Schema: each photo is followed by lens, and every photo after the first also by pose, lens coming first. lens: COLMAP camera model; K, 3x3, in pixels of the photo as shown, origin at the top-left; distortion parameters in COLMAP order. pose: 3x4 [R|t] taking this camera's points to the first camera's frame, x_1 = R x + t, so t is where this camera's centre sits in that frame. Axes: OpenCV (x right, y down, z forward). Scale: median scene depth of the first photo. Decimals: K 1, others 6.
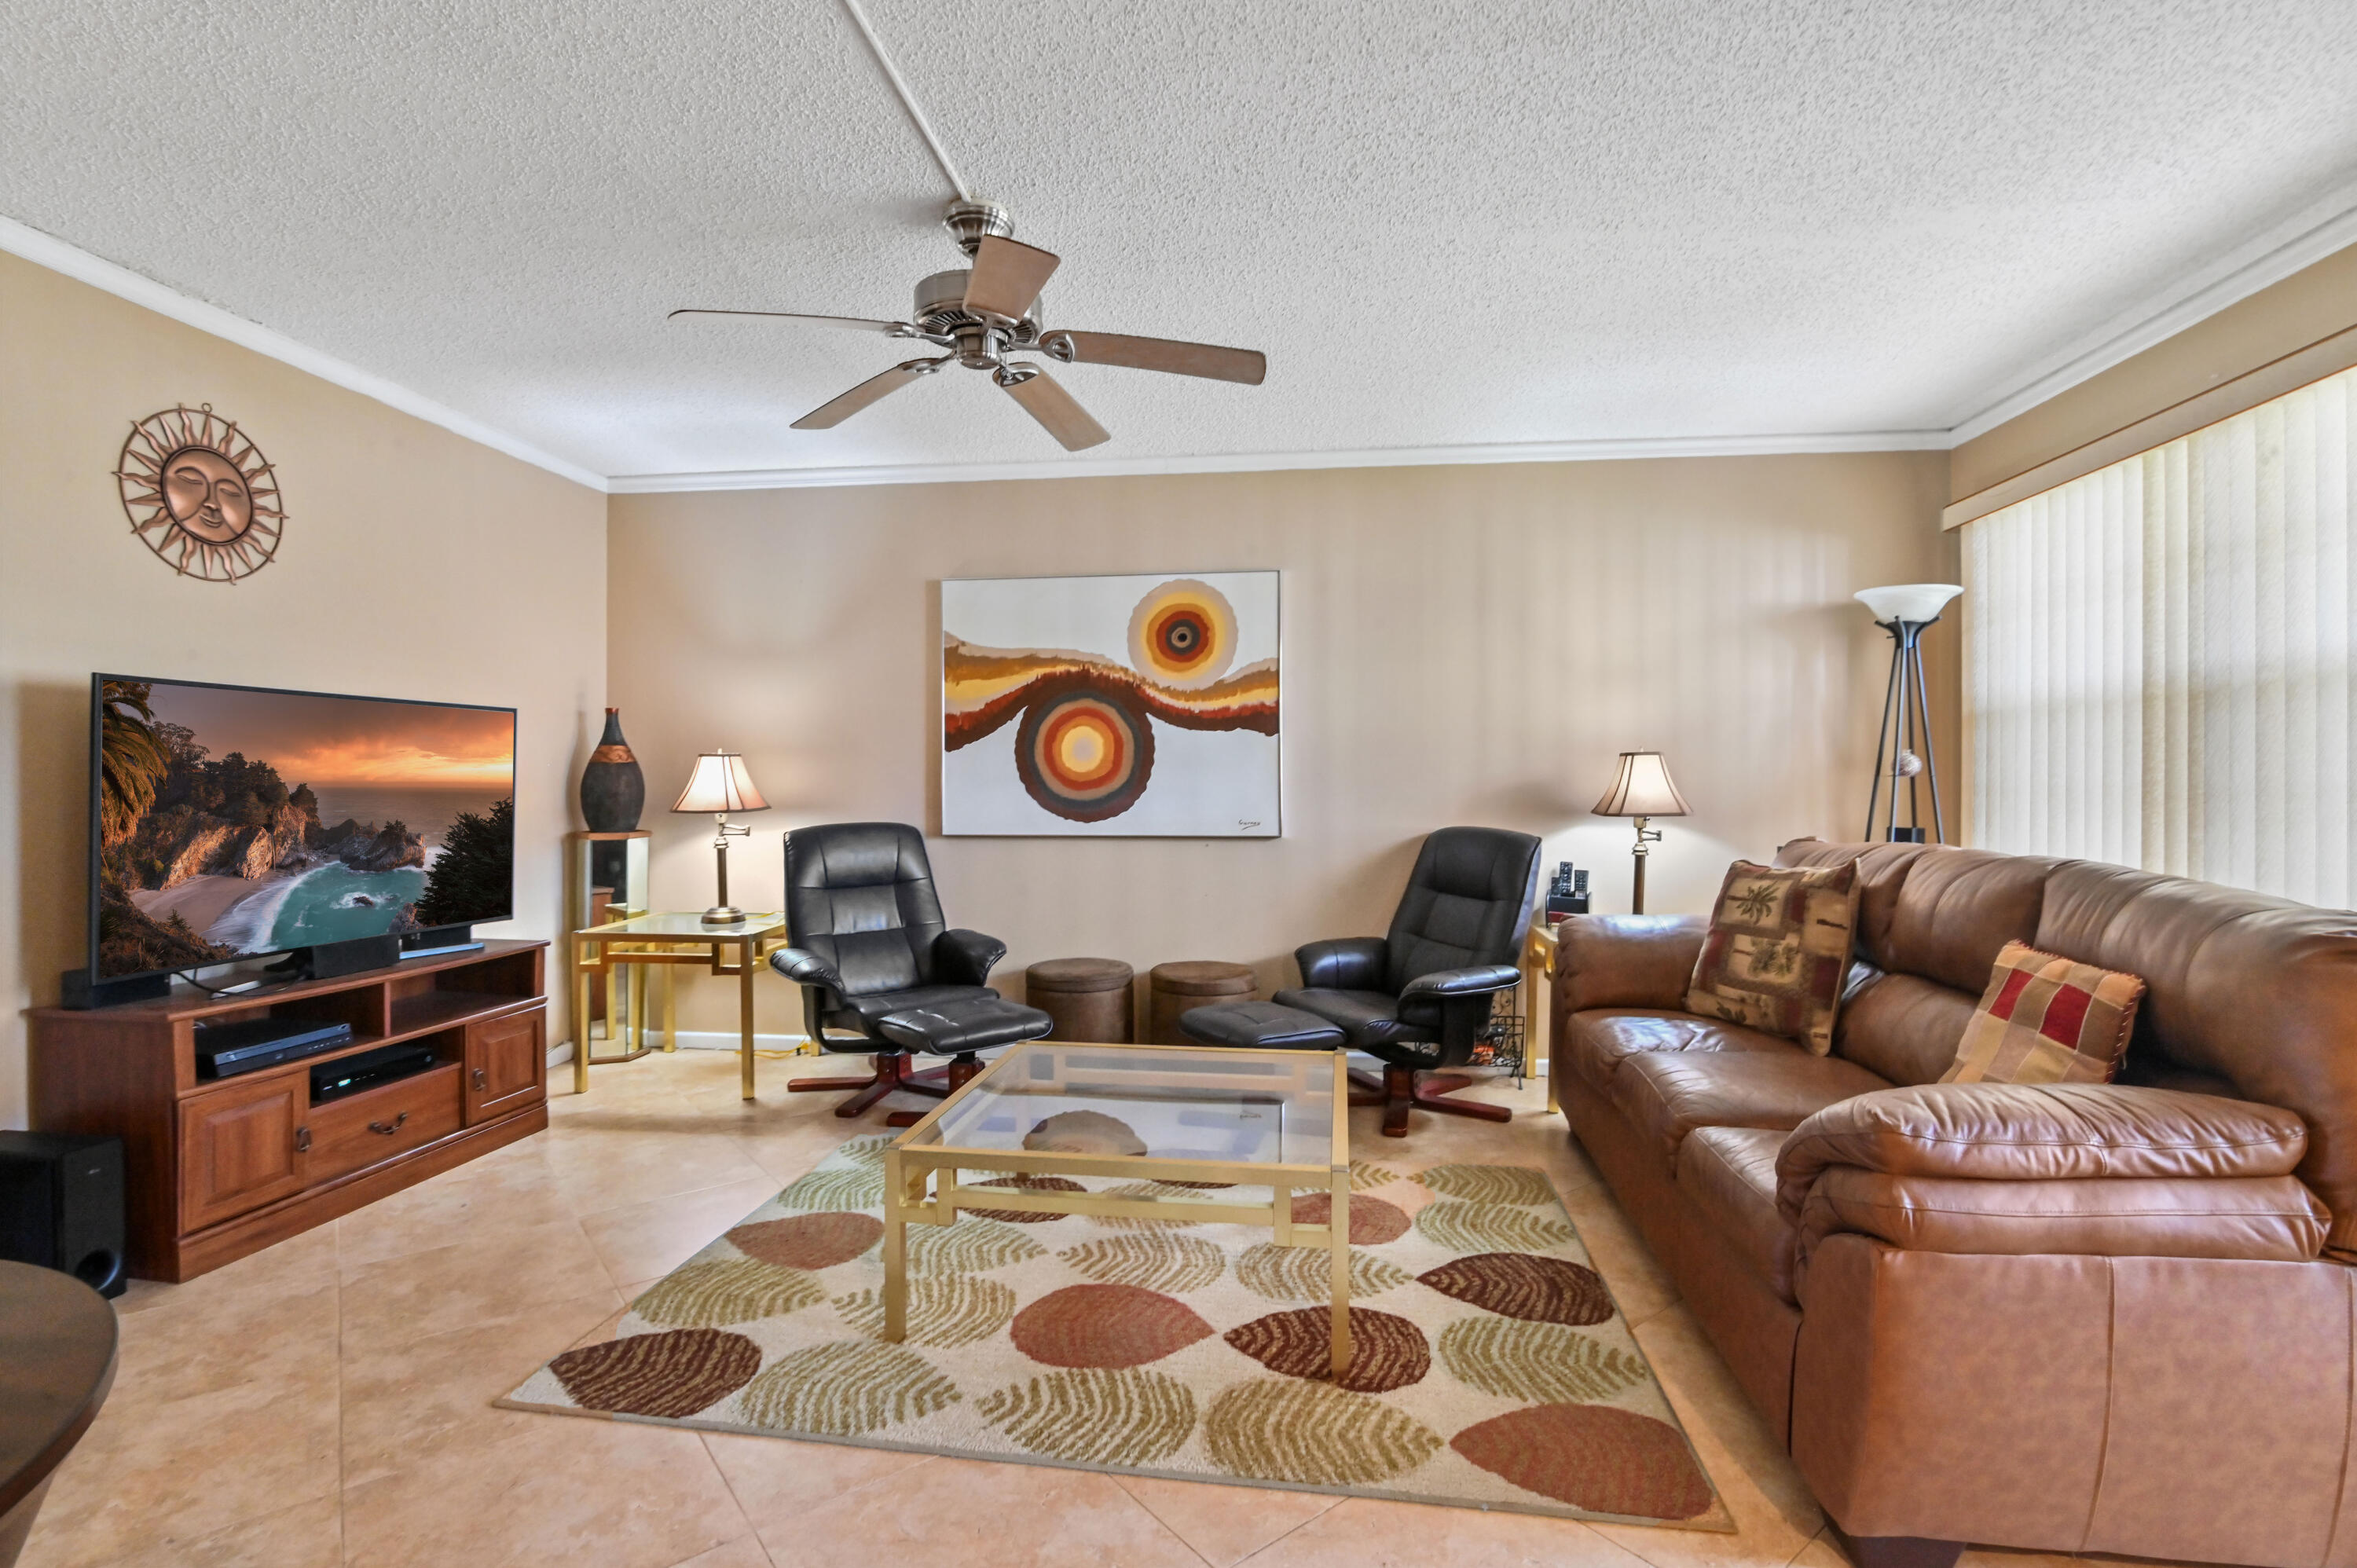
lens RADIAL K [[1091.4, 0, 1177.4], [0, 1091.4, 784.4], [0, 0, 1]] dist [-0.017489, 0.001038]
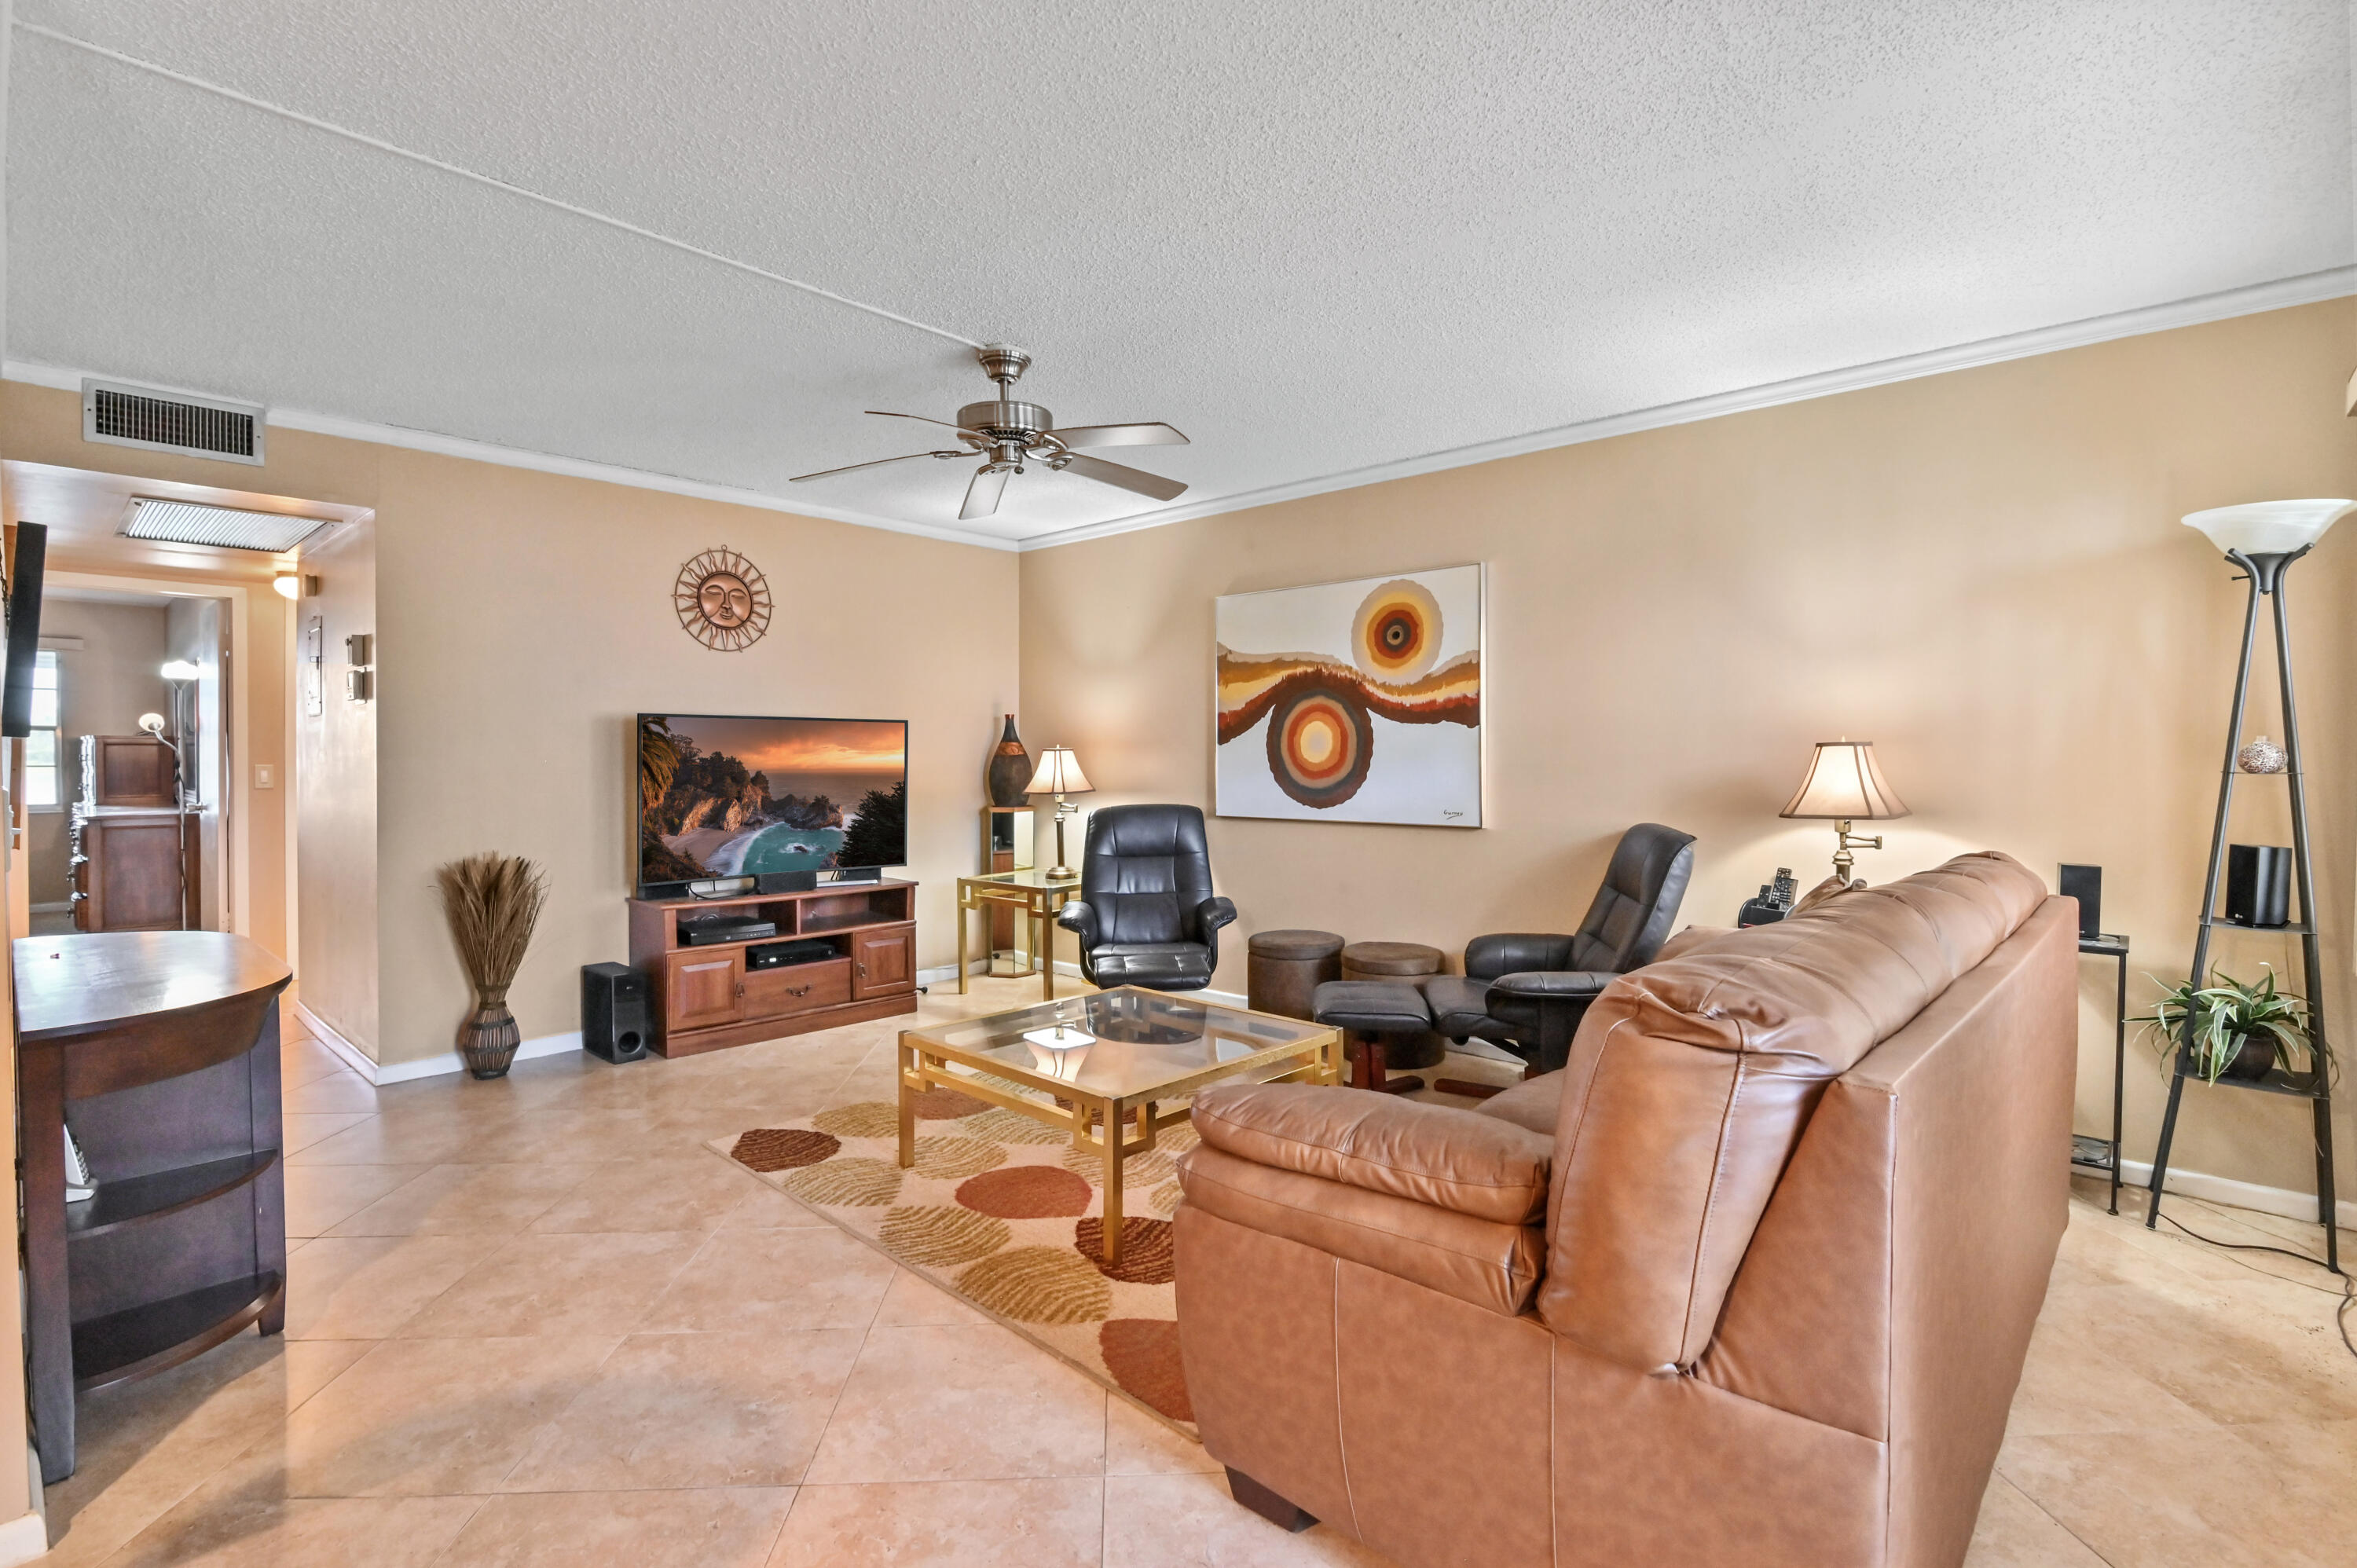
lens RADIAL K [[1091.4, 0, 1181.2], [0, 1091.4, 772.2], [0, 0, 1]] dist [-0.017489, 0.001038]
pose [[0.817998, 0.006794, -0.575182, 0.618454], [0.000056, 0.999929, 0.011892, -0.020950], [0.575222, -0.009760, 0.817939, 0.023277]]
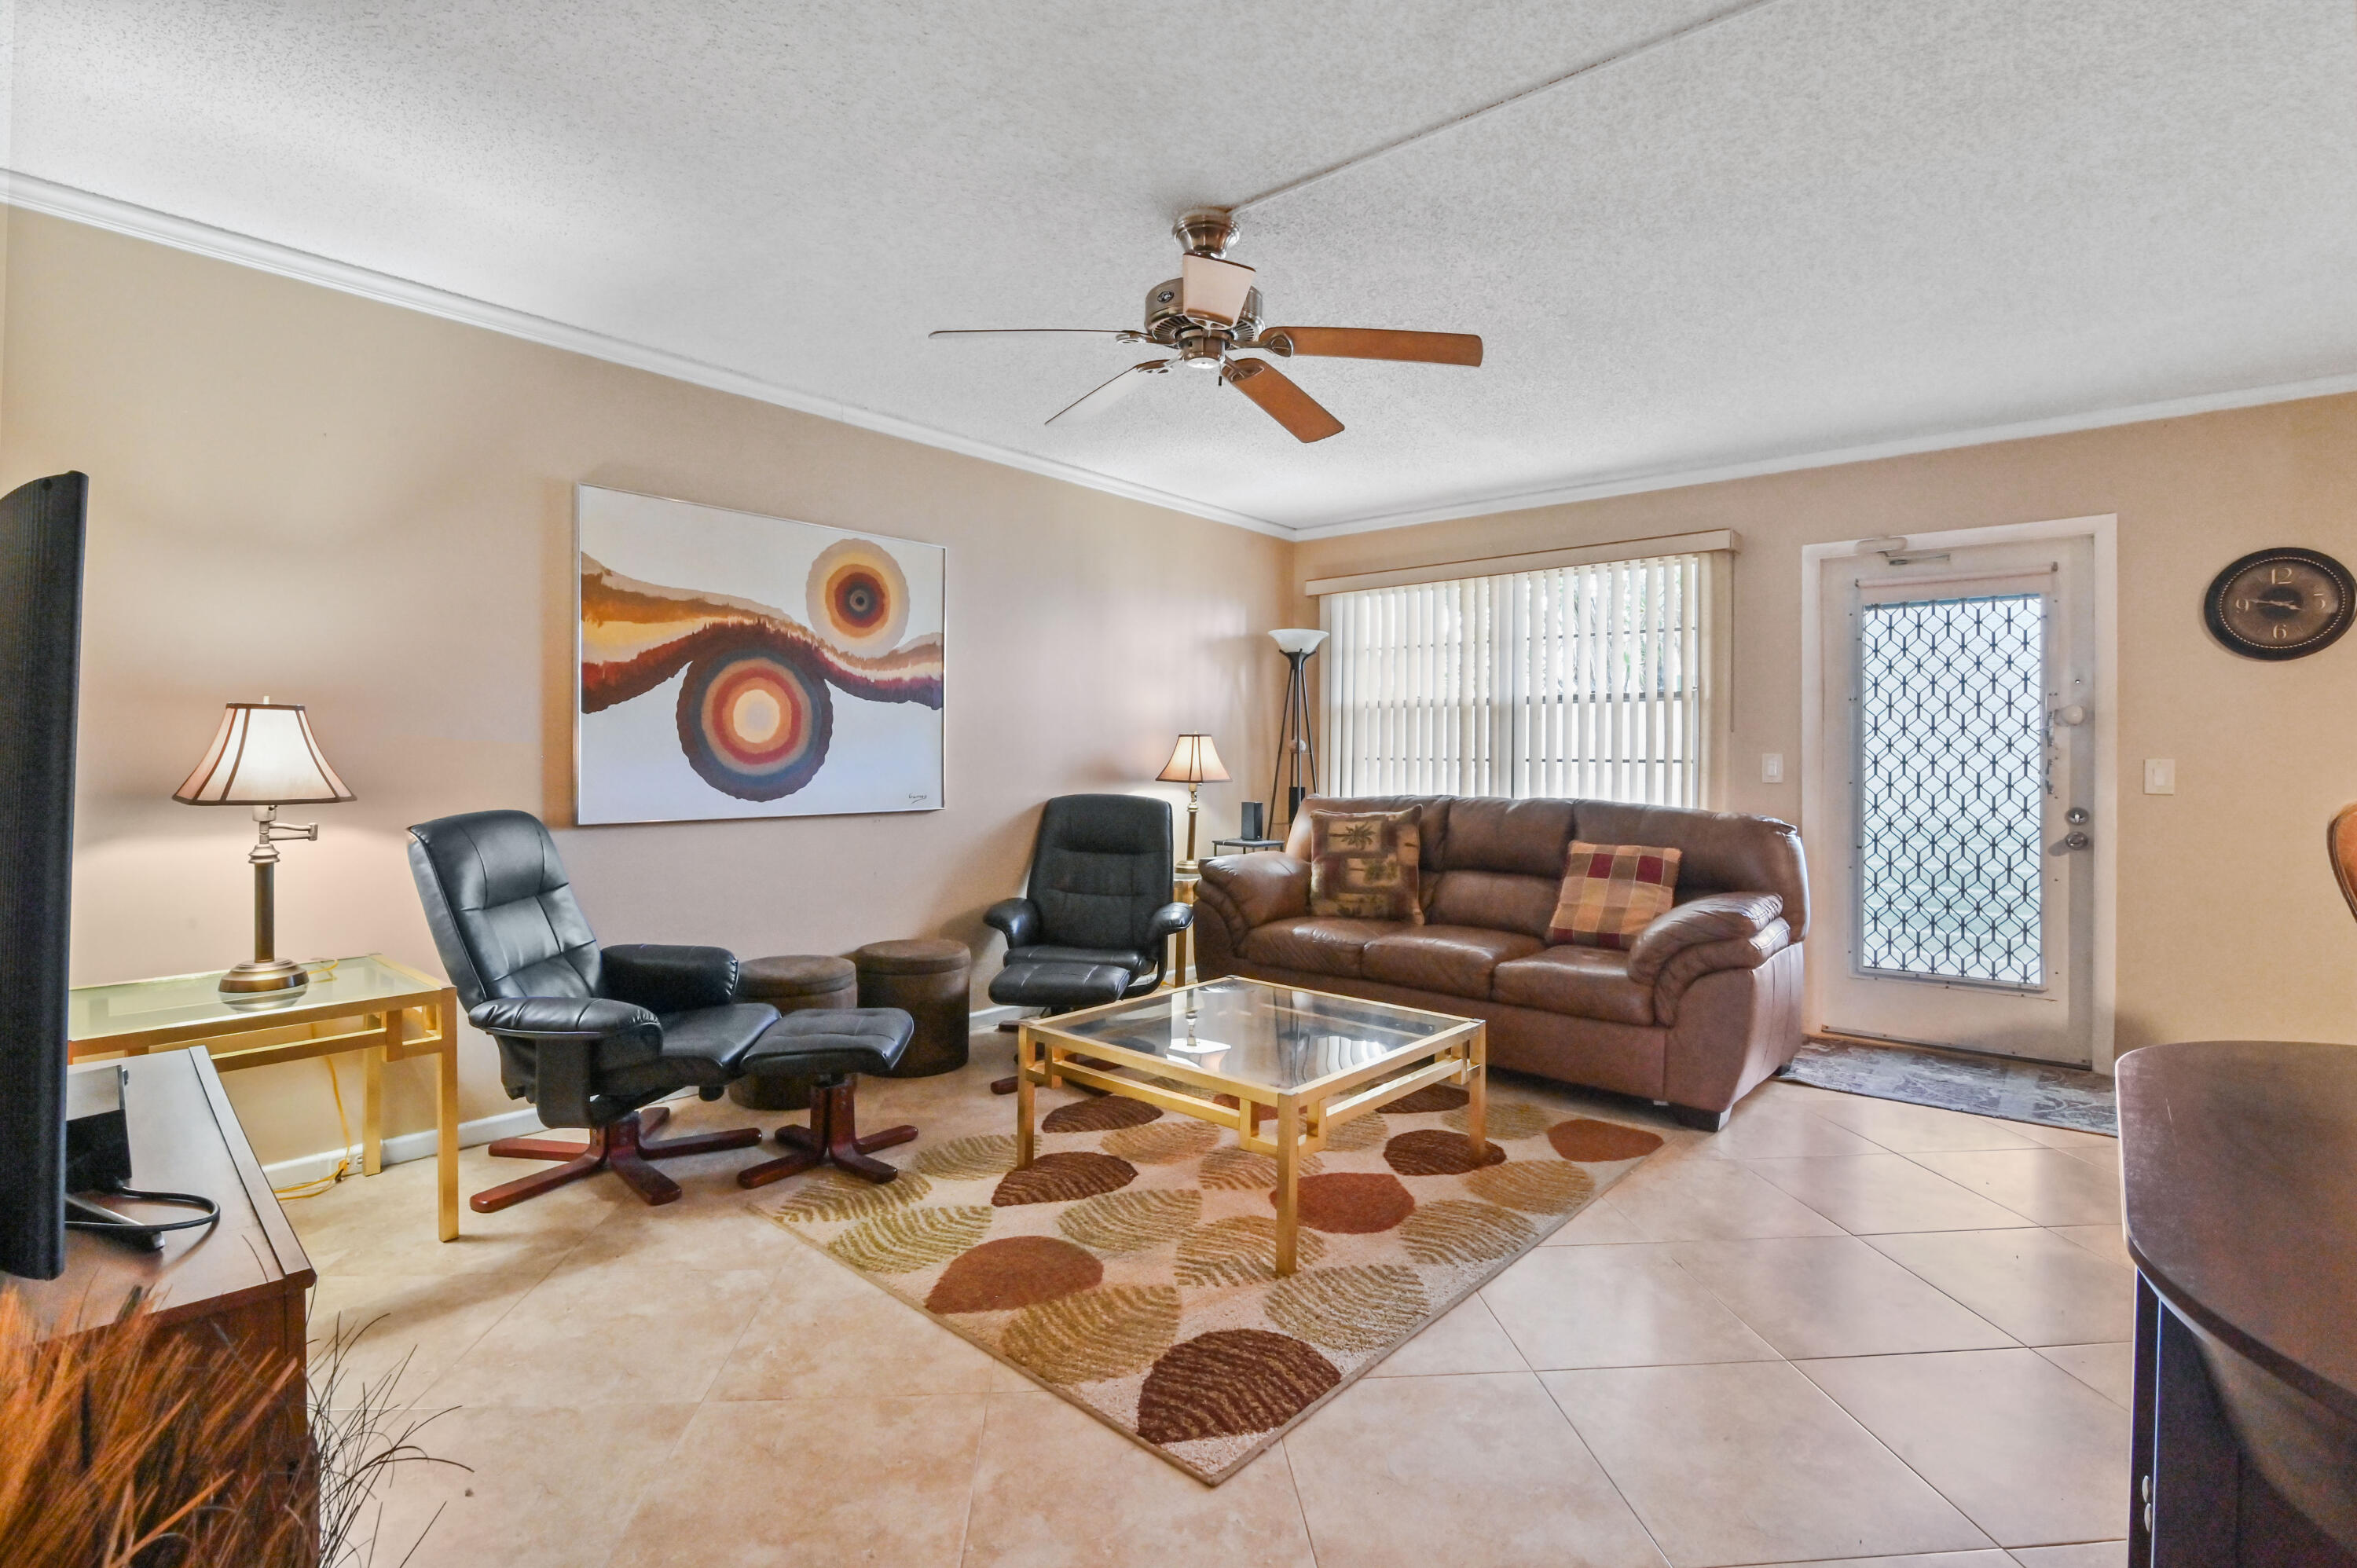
lens RADIAL K [[1091.4, 0, 1188.2], [0, 1091.4, 758.4], [0, 0, 1]] dist [-0.017489, 0.001038]
pose [[0.548576, 0.000639, 0.836100, -0.873714], [-0.006462, 0.999973, 0.003475, -0.005699], [-0.836075, -0.007309, 0.548566, 0.346793]]
